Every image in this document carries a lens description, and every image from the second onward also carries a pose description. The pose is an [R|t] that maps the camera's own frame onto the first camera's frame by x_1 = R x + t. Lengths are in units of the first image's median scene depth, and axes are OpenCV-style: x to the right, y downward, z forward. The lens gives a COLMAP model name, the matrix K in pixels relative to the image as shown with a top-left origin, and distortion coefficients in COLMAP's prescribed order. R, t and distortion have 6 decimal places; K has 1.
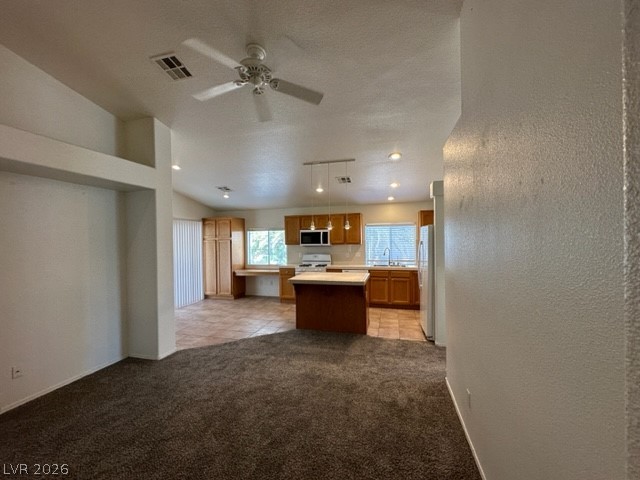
lens RADIAL K [[255.7, 0, 322.3], [0, 255.7, 239.4], [0, 0, 1]] dist [-0.001309, 0.000043]
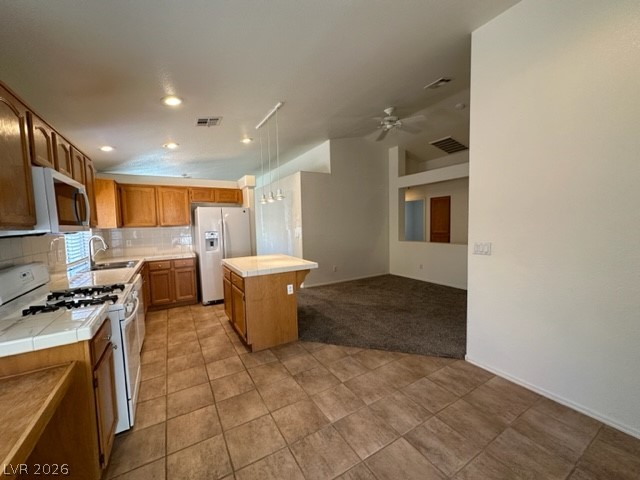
lens RADIAL K [[255.7, 0, 321.5], [0, 255.7, 241.3], [0, 0, 1]] dist [-0.001309, 0.000043]
pose [[-0.717096, -0.016246, 0.696786, -0.505237], [0.037603, 0.997370, 0.061953, 0.033210], [-0.695960, 0.070628, -0.714599, 1.150288]]
